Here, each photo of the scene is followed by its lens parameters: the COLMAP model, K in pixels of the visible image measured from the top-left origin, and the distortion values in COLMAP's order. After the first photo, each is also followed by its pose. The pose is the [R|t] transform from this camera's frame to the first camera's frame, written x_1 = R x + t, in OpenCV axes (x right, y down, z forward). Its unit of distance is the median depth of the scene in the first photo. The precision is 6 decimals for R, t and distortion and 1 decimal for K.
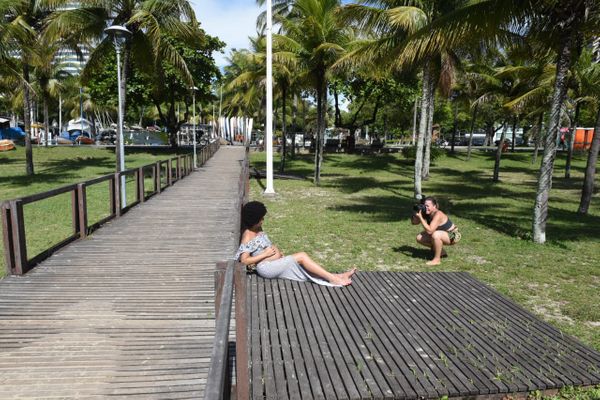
lens RADIAL K [[407.6, 0, 298.7], [0, 407.6, 186.9], [0, 0, 1]] dist [-0.023289, 0.001756]
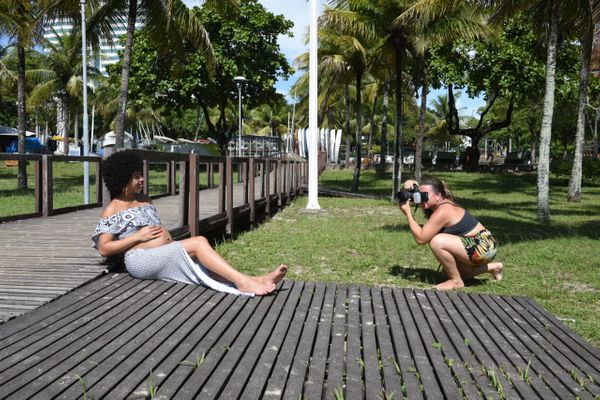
lens RADIAL K [[550.1, 0, 300.0], [0, 550.1, 200.0], [0, 0, 1]] dist [0.011505, 0.005192]
pose [[0.977573, 0.008257, -0.210437, 0.316788], [-0.019466, 0.998496, -0.051252, 0.146012], [0.209697, 0.054199, 0.976263, 0.257106]]
